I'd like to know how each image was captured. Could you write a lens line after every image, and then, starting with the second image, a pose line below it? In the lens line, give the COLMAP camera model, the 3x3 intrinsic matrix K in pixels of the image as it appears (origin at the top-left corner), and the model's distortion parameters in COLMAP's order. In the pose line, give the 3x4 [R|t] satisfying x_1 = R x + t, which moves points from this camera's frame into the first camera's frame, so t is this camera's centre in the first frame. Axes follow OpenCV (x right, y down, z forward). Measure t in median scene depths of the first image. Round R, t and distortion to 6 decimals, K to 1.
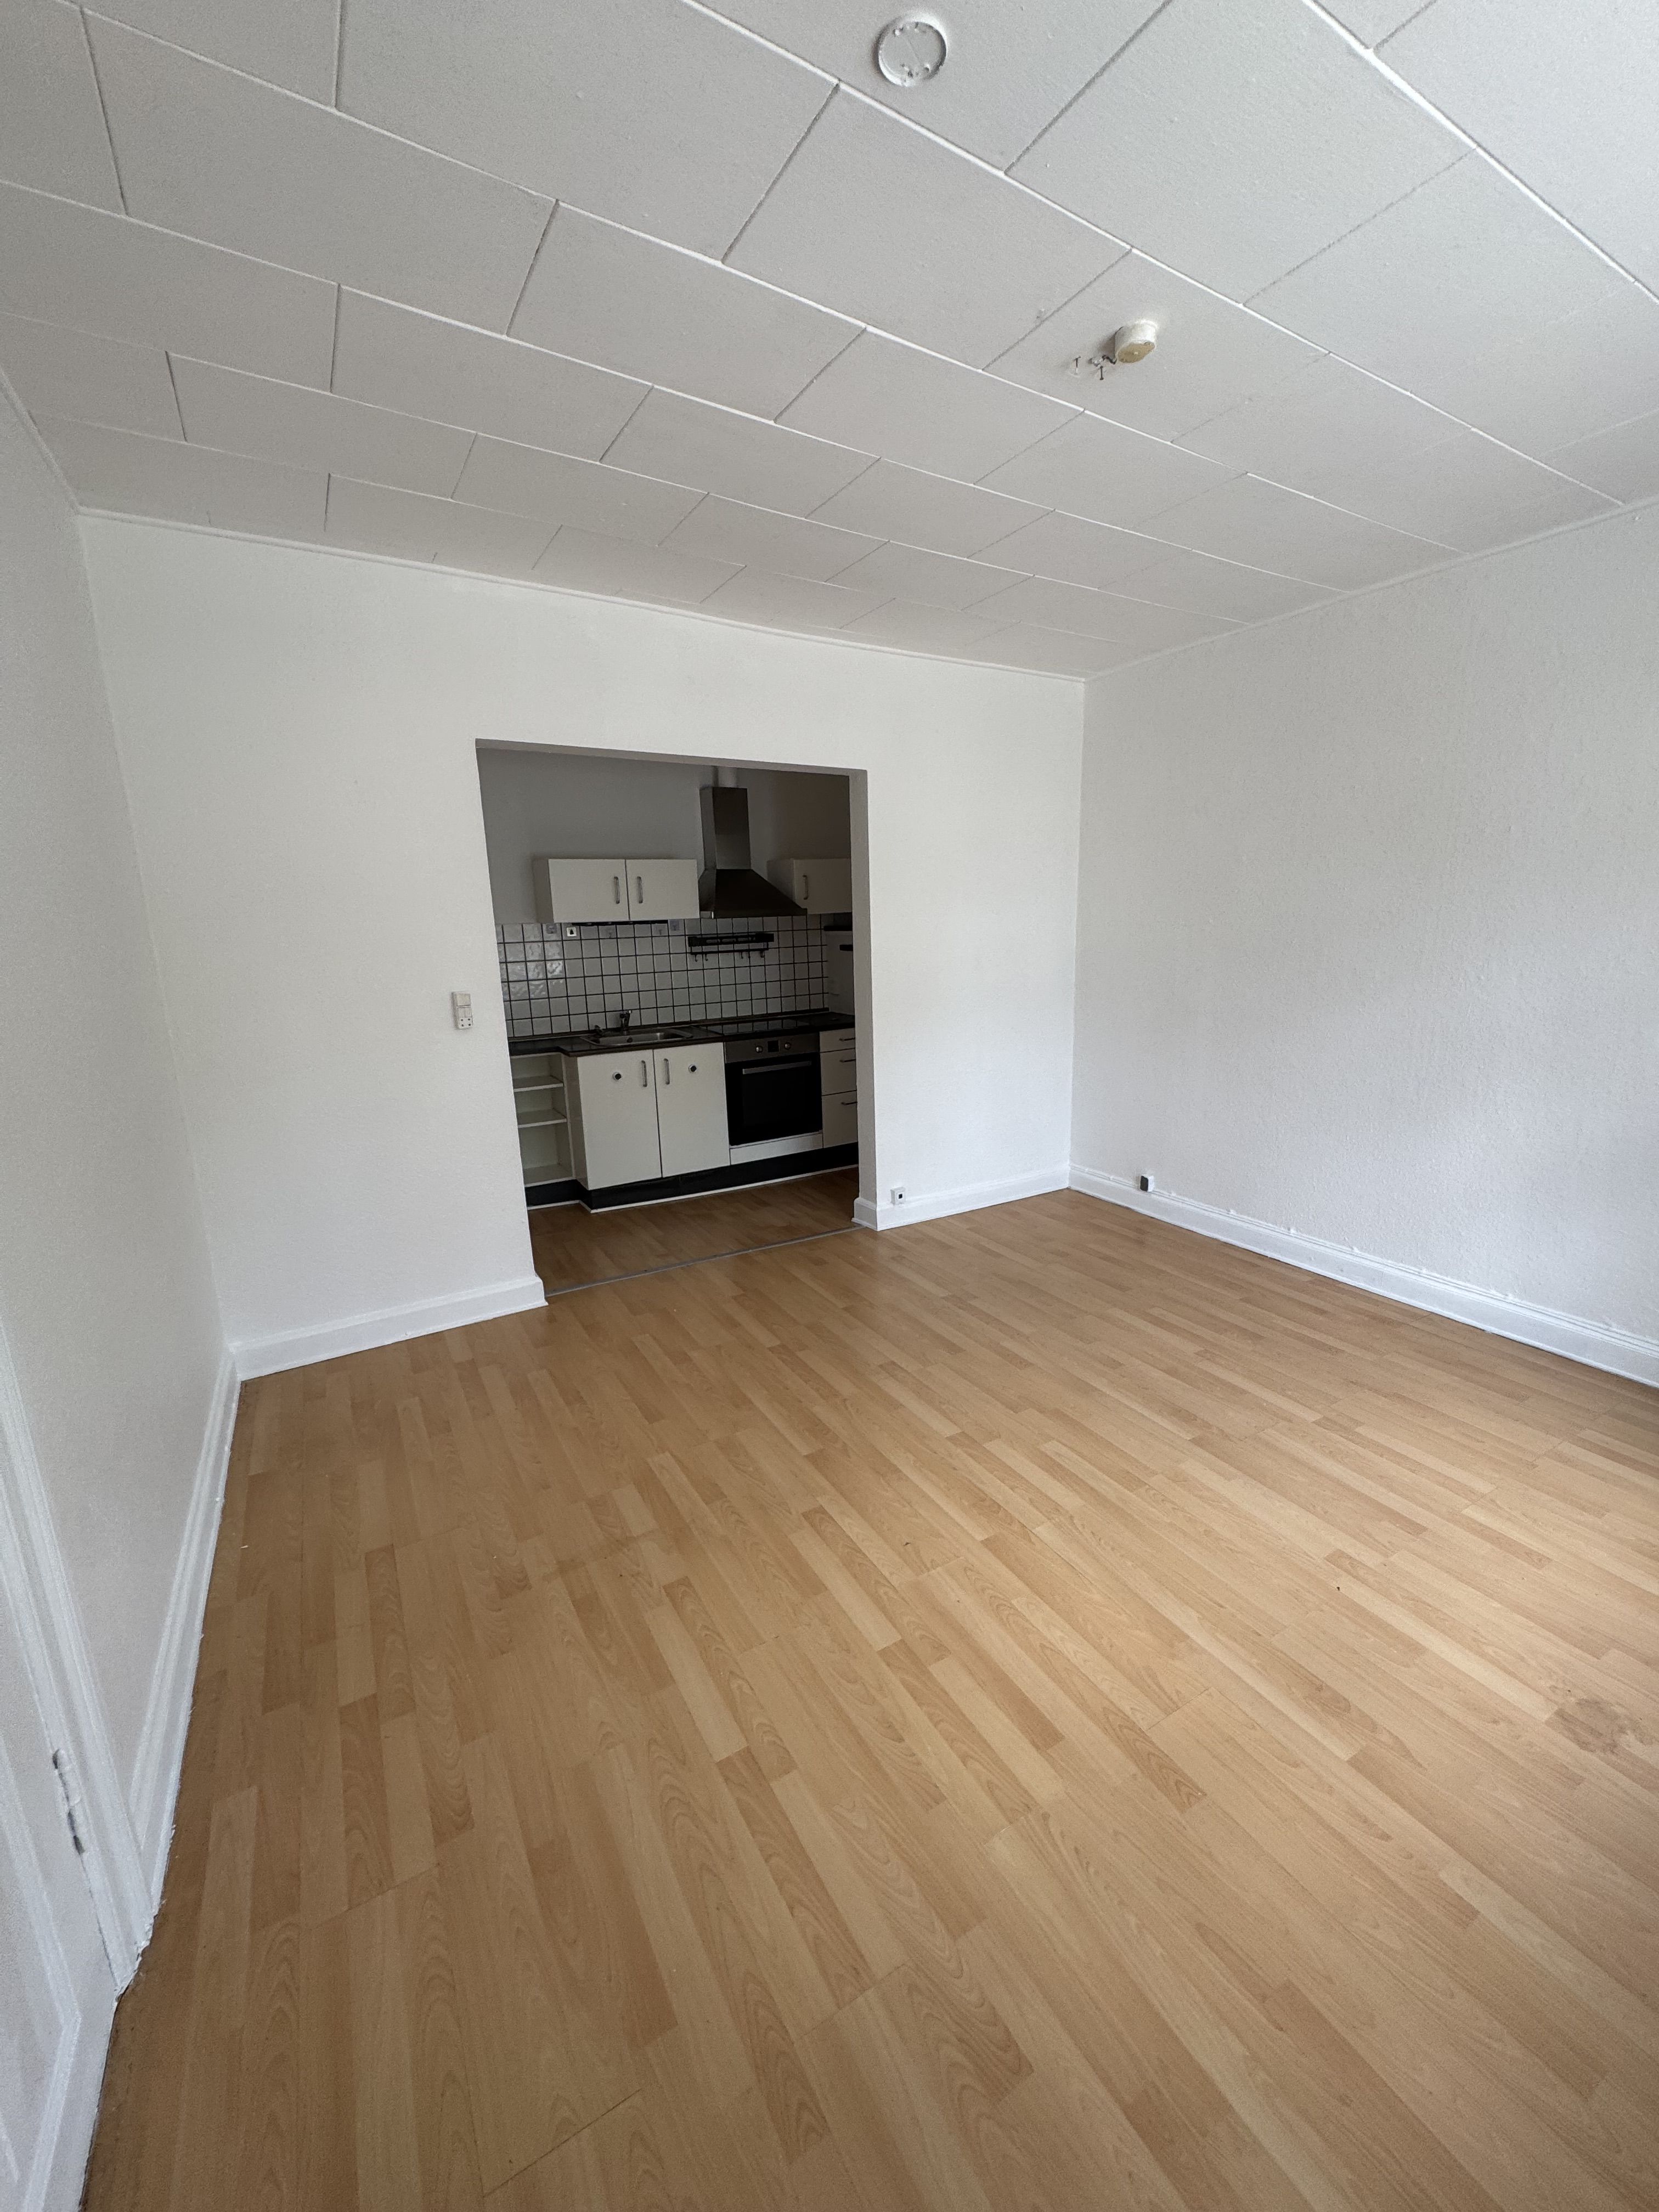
lens RADIAL K [[875.1, 0, 829.5], [0, 875.1, 1106.0], [0, 0, 1]] dist [-0.001983, -0.000066]
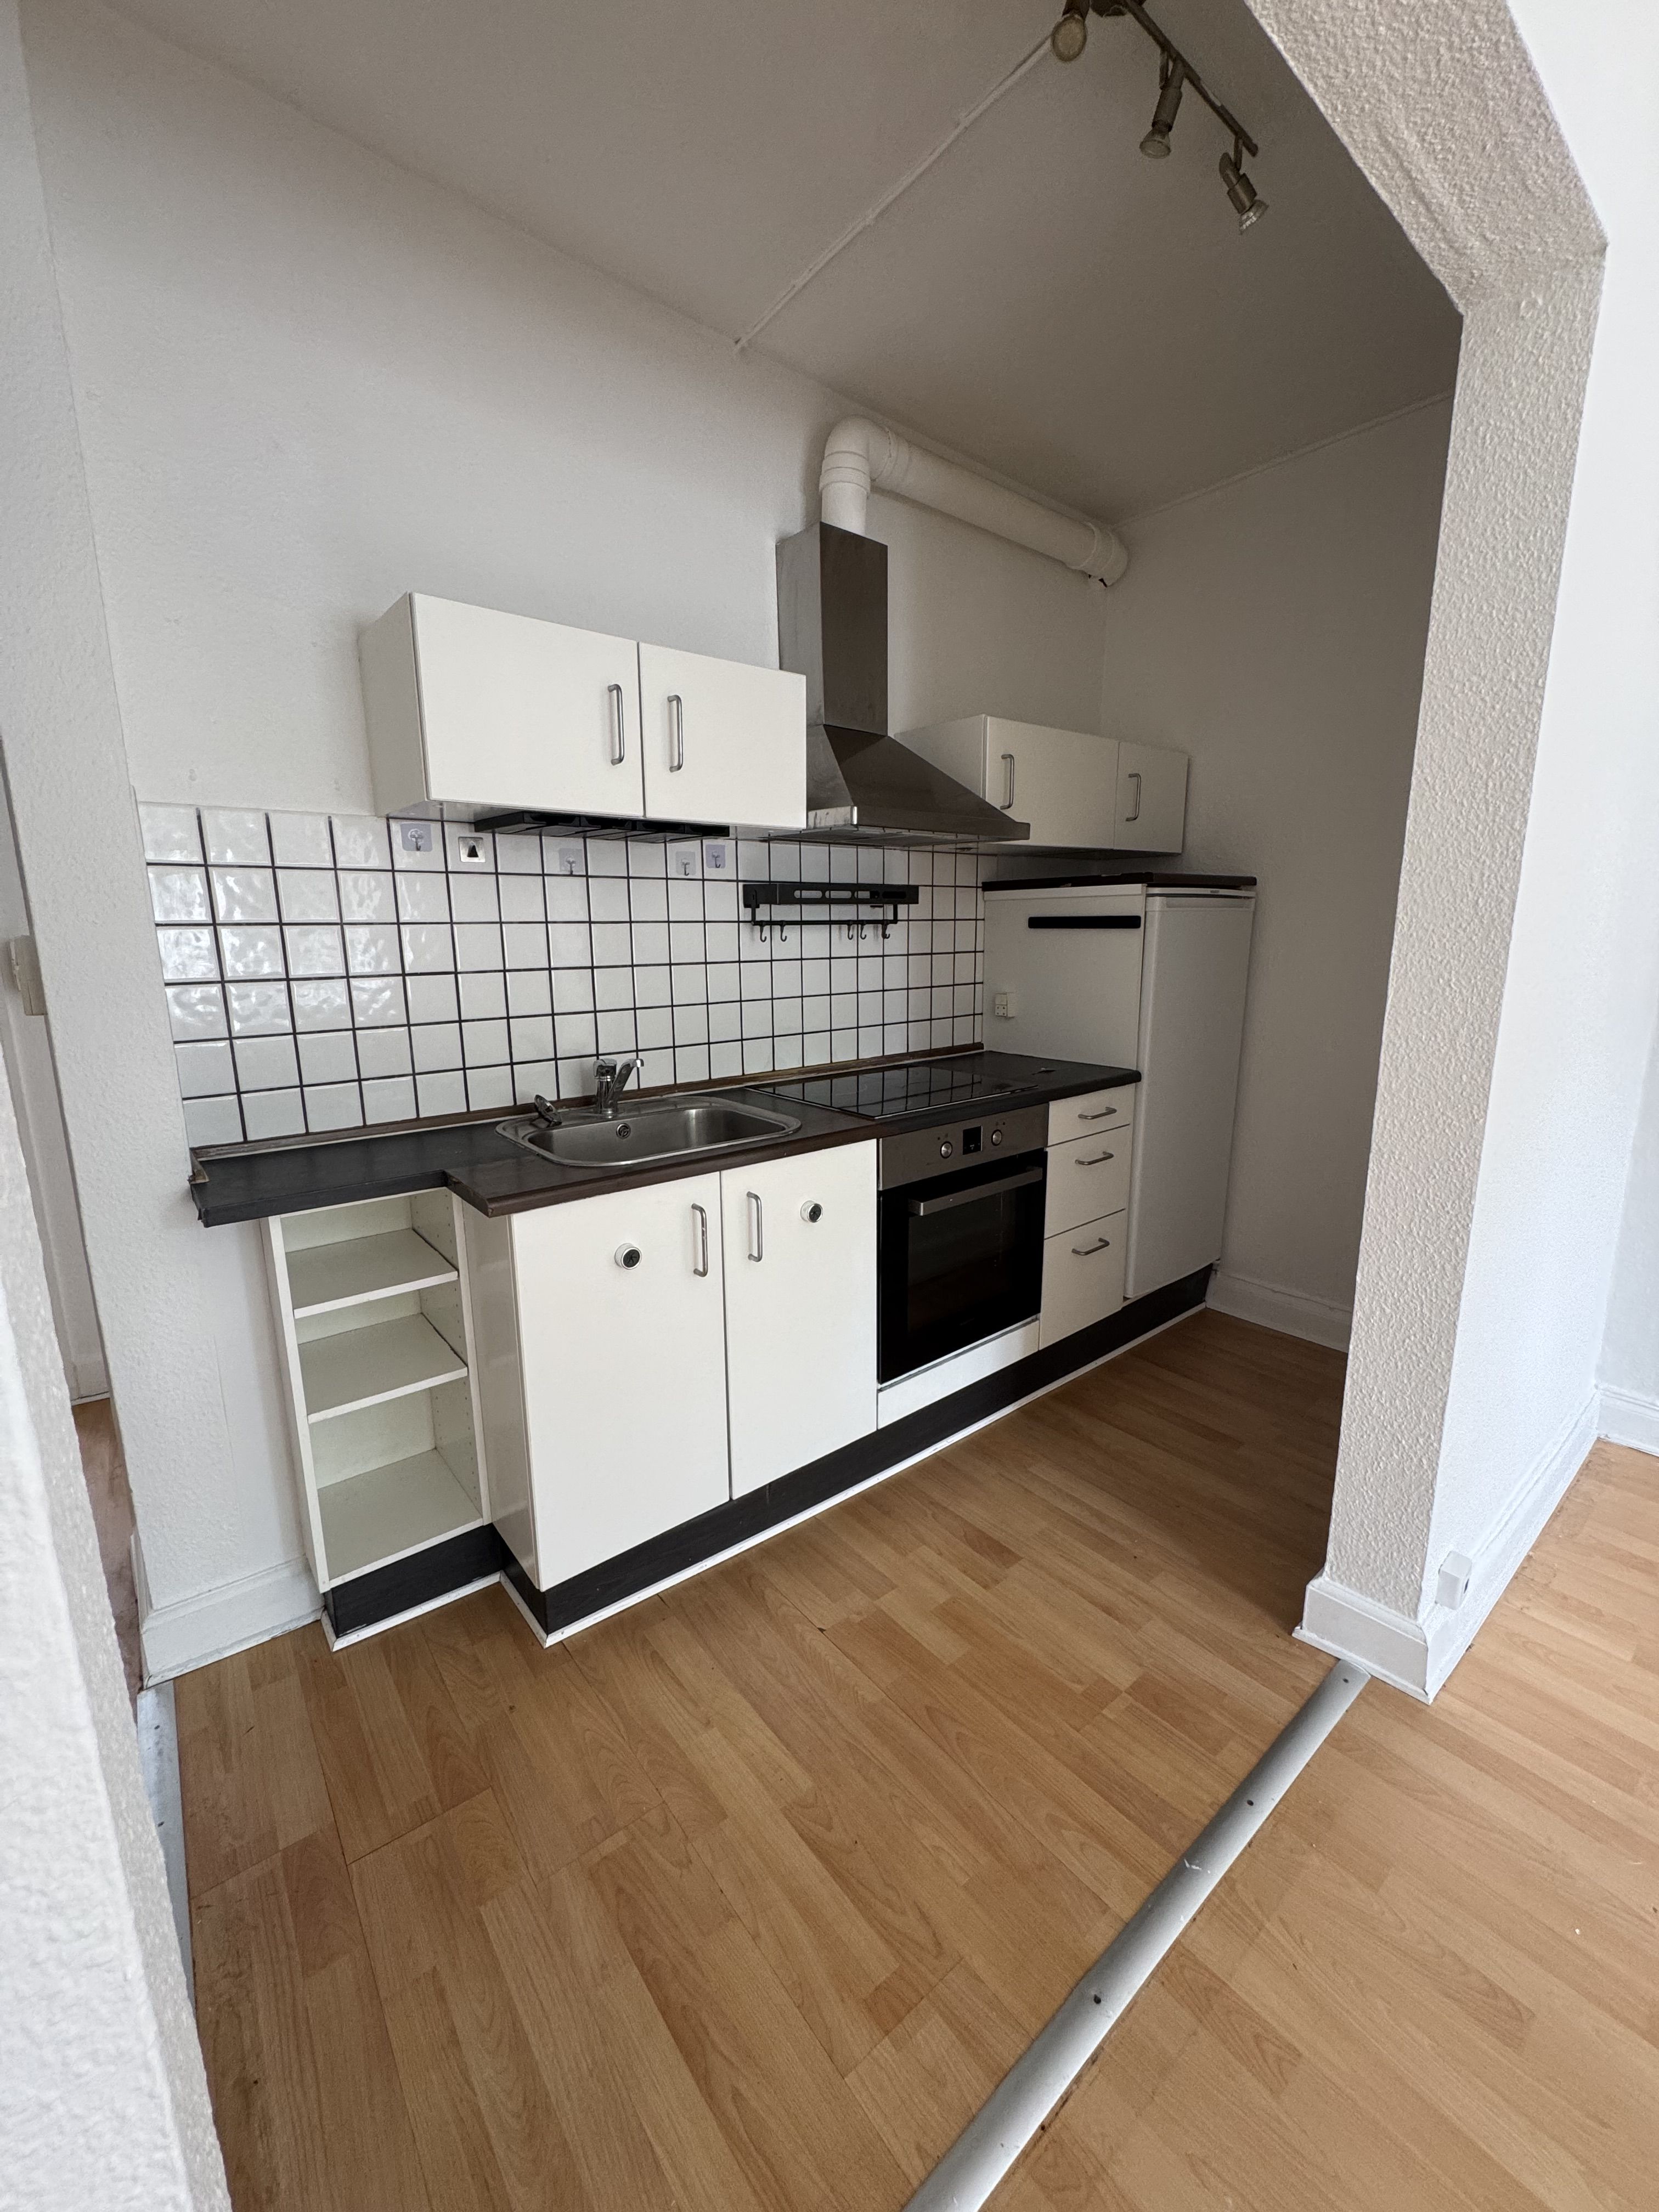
lens RADIAL K [[896.5, 0, 829.5], [0, 896.5, 1106.0], [0, 0, 1]] dist [0.003318, 0.000238]
pose [[0.988107, -0.010824, 0.153385, -0.195040], [0.014291, 0.999666, -0.021517, -0.075267], [-0.153101, 0.023453, 0.987932, 0.572725]]
